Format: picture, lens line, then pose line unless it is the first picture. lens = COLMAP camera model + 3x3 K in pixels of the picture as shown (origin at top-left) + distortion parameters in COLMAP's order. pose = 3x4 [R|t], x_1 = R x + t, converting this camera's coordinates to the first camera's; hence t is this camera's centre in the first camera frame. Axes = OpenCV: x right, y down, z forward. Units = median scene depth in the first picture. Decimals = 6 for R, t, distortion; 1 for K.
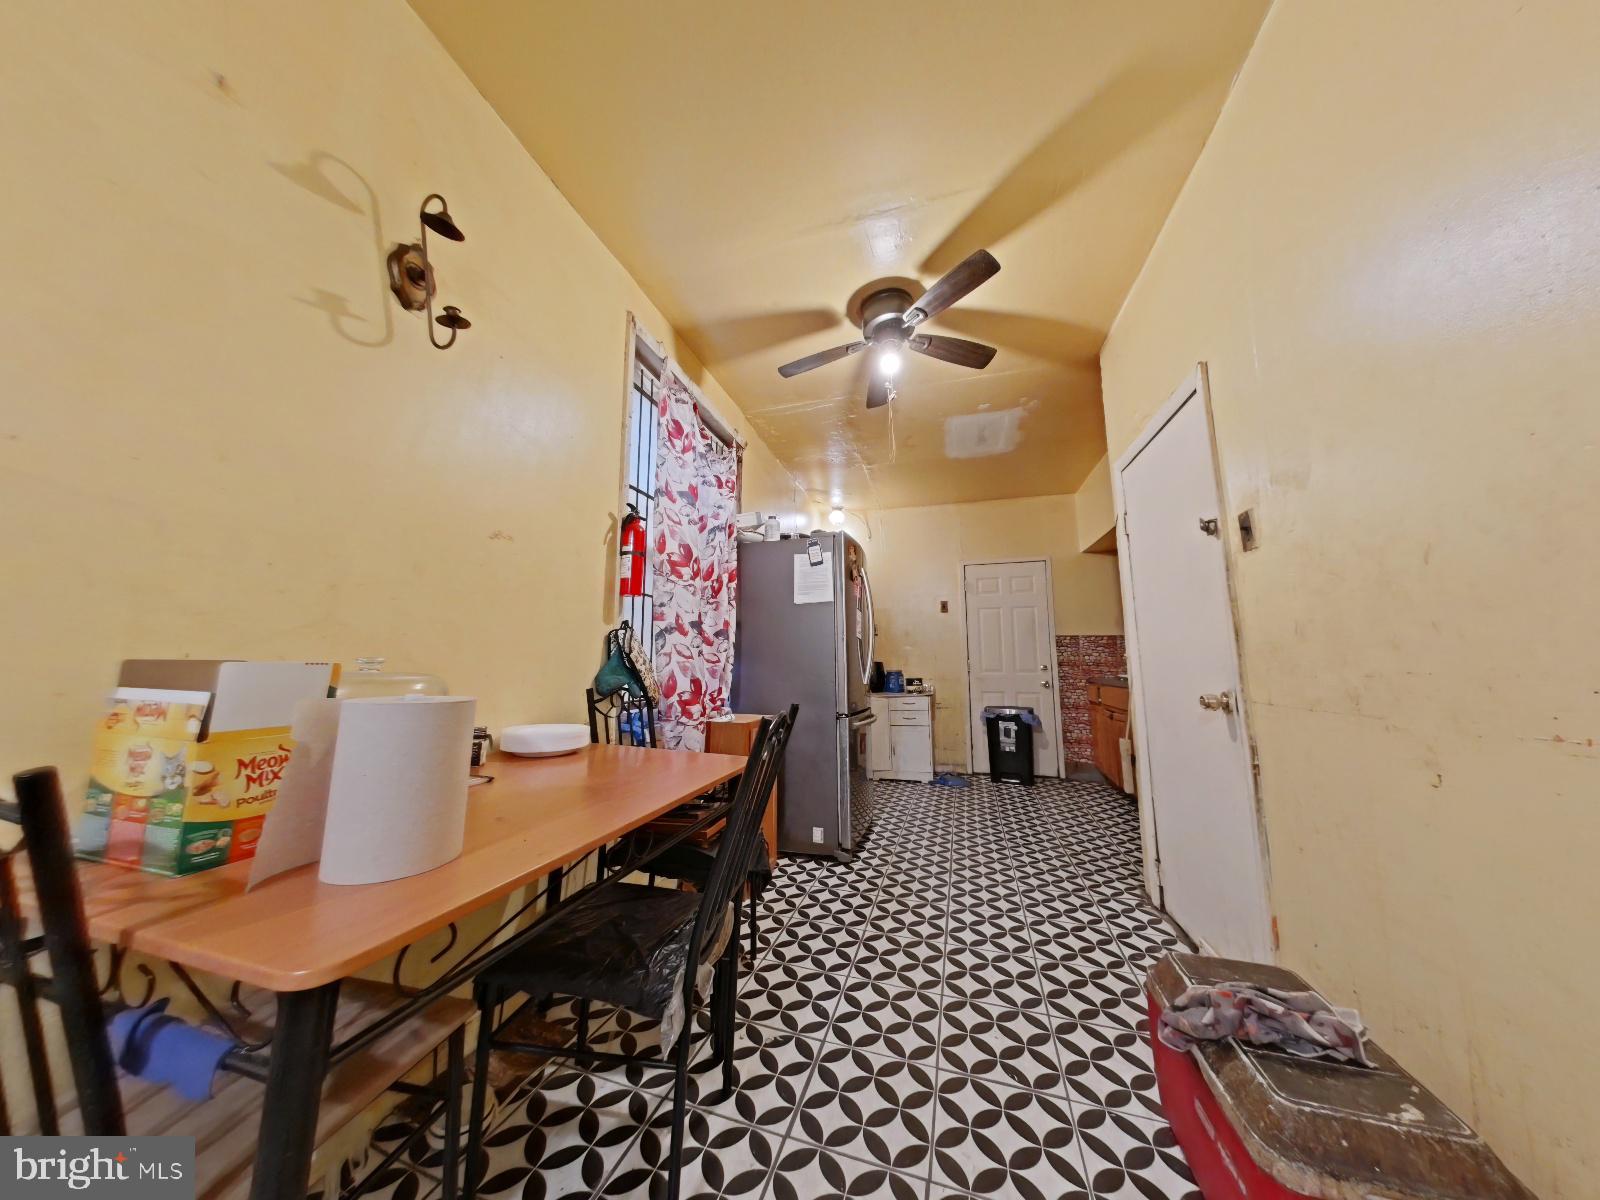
lens RADIAL K [[480.8, 0, 769.2], [0, 480.8, 617.0], [0, 0, 1]] dist [-0.070285, 0.000031]
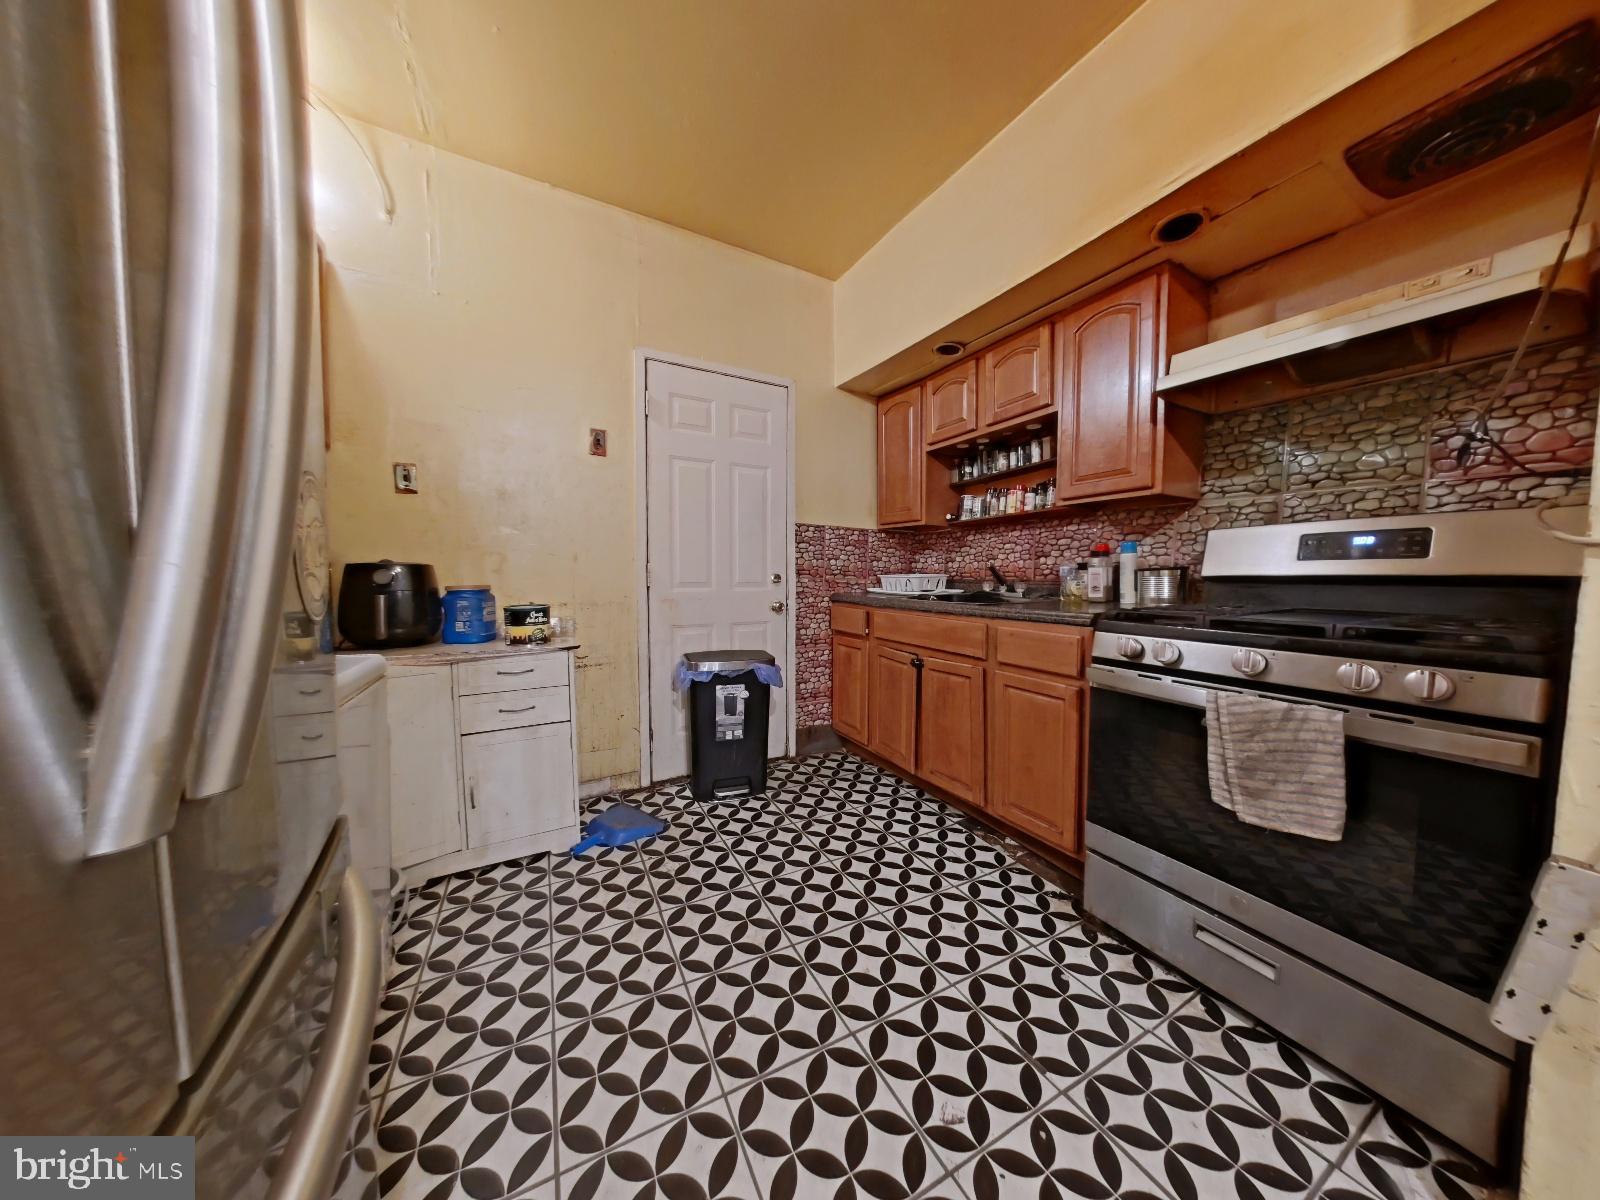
lens RADIAL K [[494.0, 0, 802.9], [0, 494.0, 603.8], [0, 0, 1]] dist [-0.019768, 0.000106]
pose [[0.661708, -0.047300, 0.748268, 0.145060], [-0.074556, 0.988910, 0.128443, 0.055524], [-0.746046, -0.140779, 0.650843, 0.541512]]
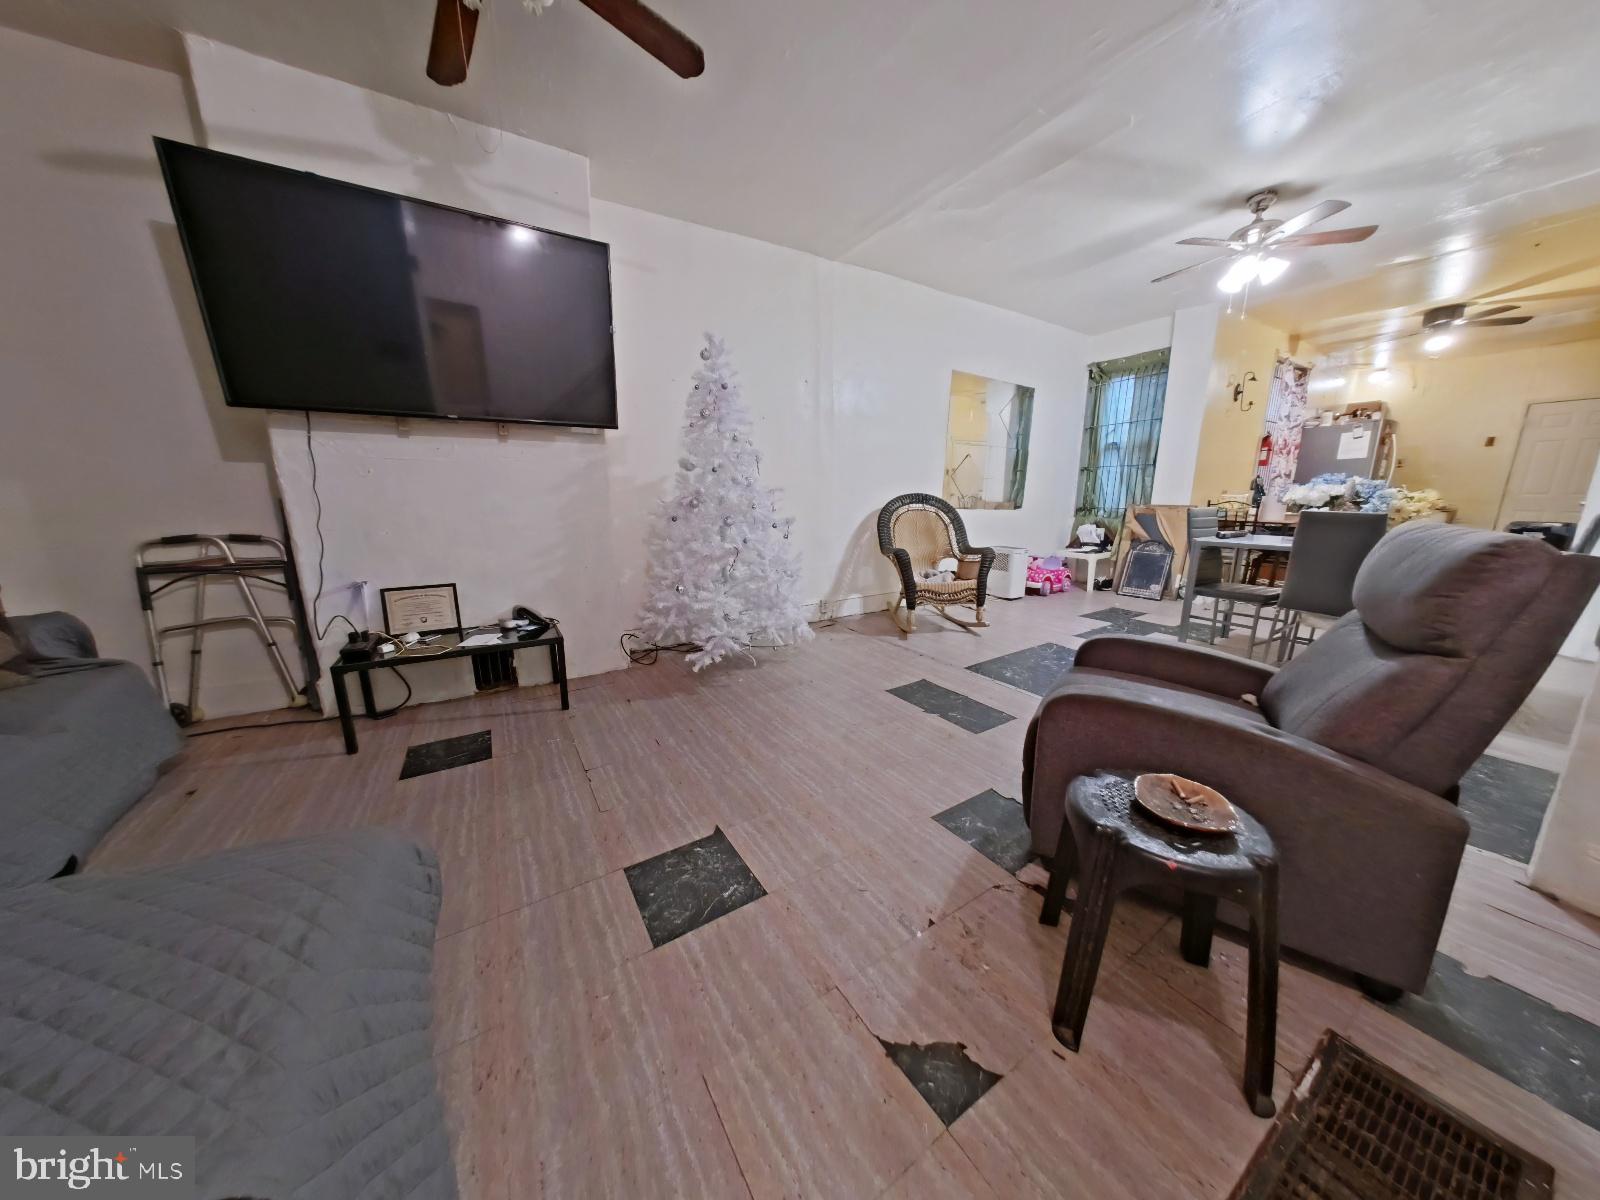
lens RADIAL K [[501.4, 0, 800.0], [0, 501.4, 600.0], [0, 0, 1]] dist [-0.000532, 0.000122]
pose [[0.793305, 0.113424, -0.598166, -0.239302], [0.072278, 0.957999, 0.277513, -0.121780], [0.604519, -0.263387, 0.751787, -1.221424]]
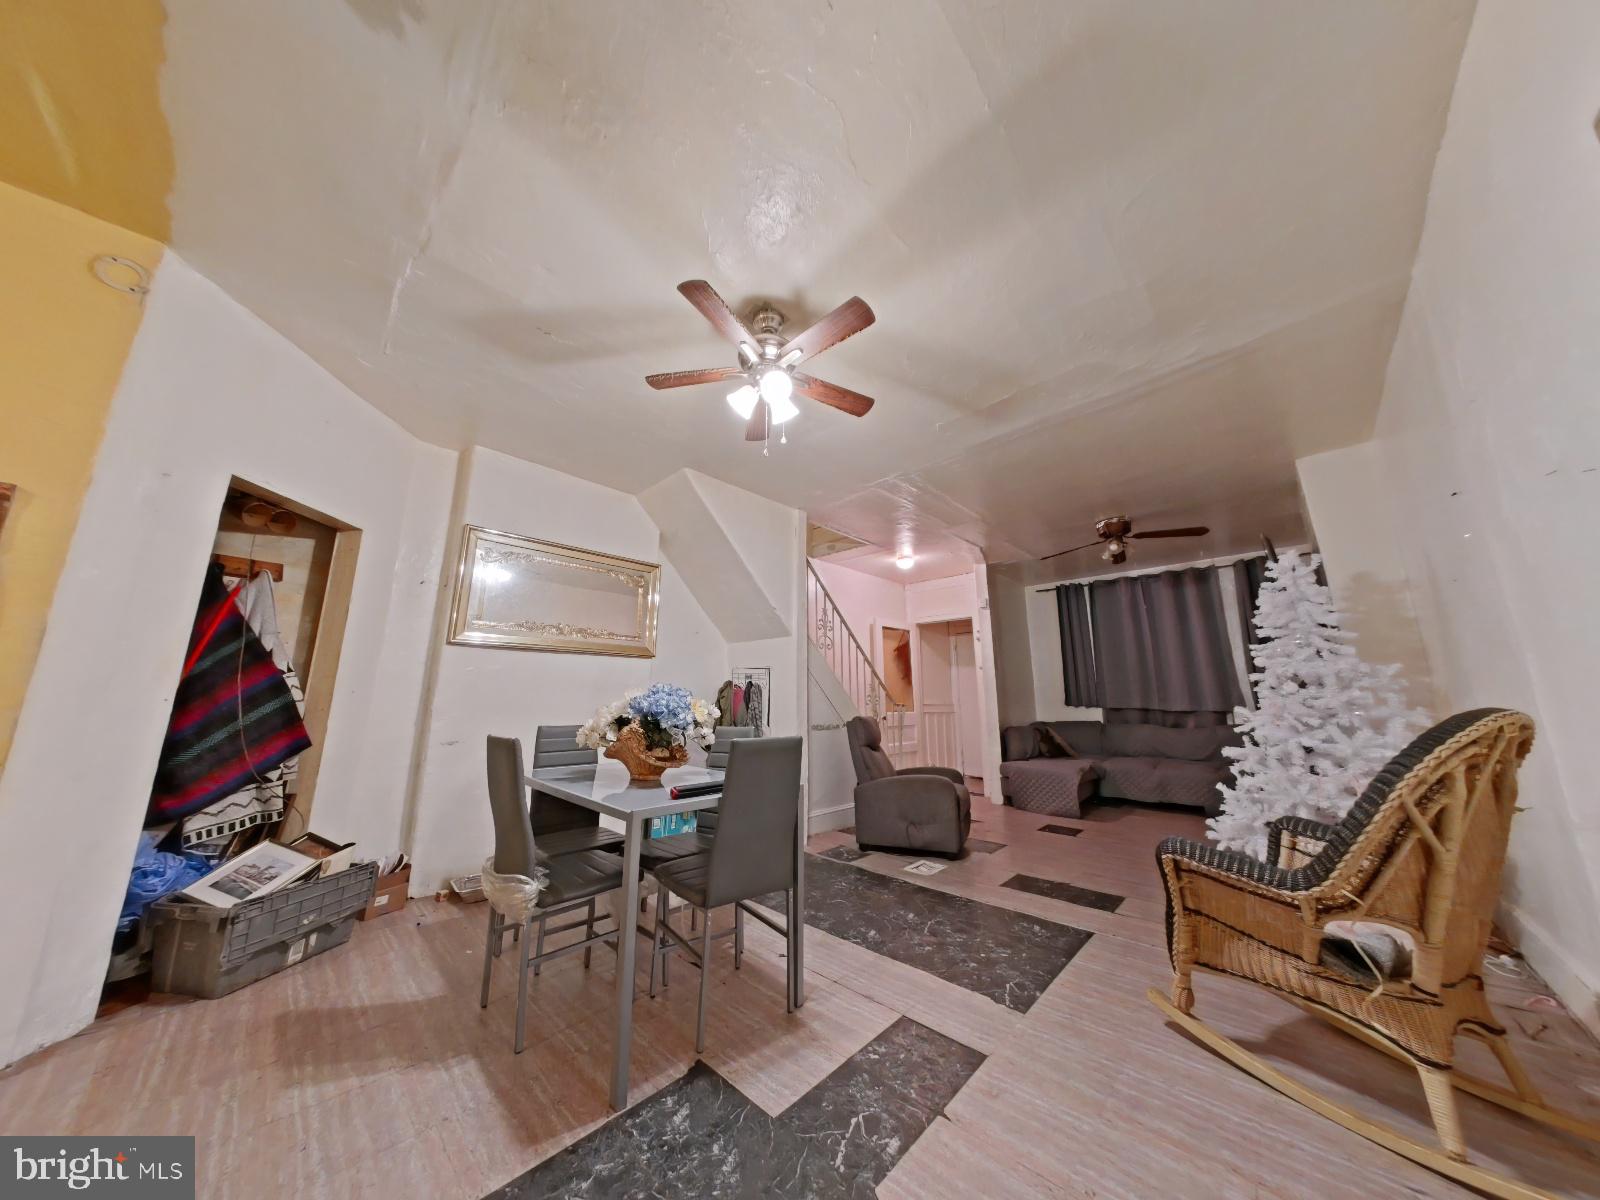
lens RADIAL K [[504.0, 0, 798.7], [0, 504.0, 604.2], [0, 0, 1]] dist [-0.000871, 0.000013]
pose [[-0.914644, 0.070961, 0.397983, -0.402886], [-0.049295, 0.957549, -0.284024, 0.001013], [-0.401243, -0.279399, -0.872319, 0.026640]]
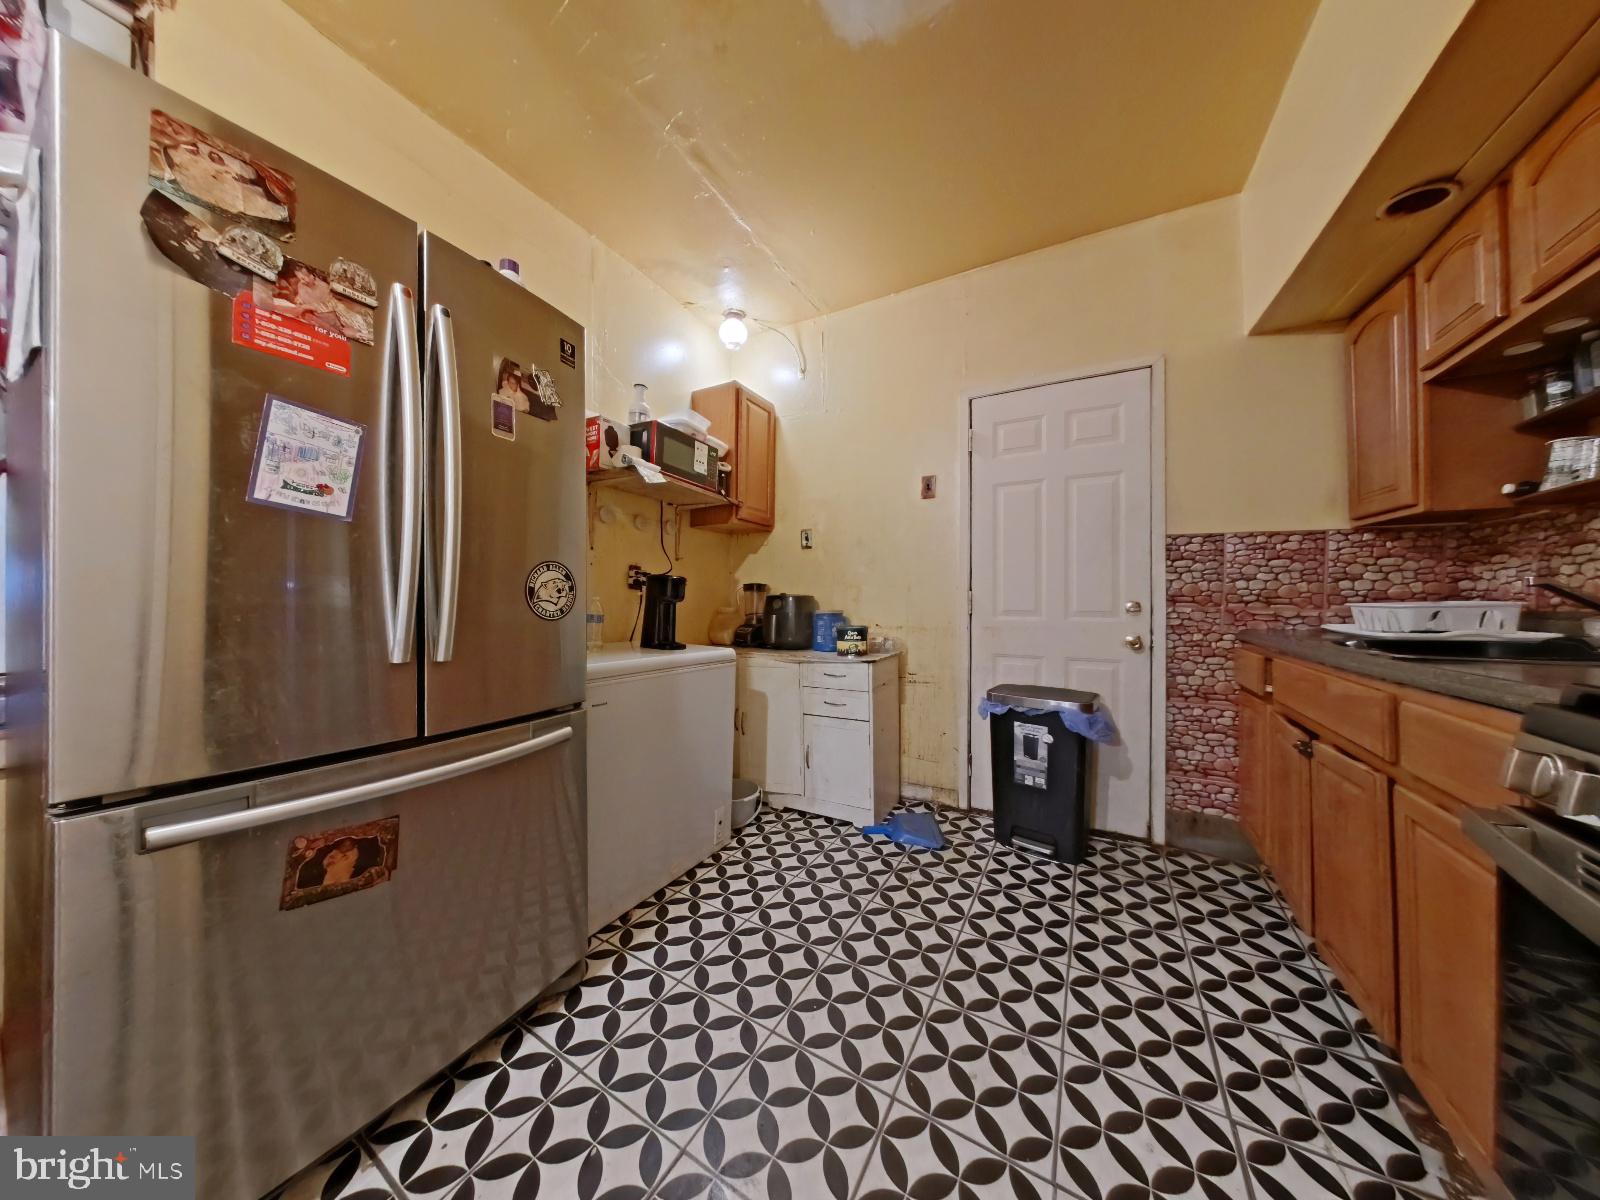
lens RADIAL K [[494.0, 0, 802.9], [0, 494.0, 603.8], [0, 0, 1]] dist [-0.019768, 0.000106]
pose [[0.986366, -0.003317, -0.164536, 0.326161], [0.020299, 0.994614, 0.101638, 0.047257], [0.163312, -0.103592, 0.981121, 0.450619]]
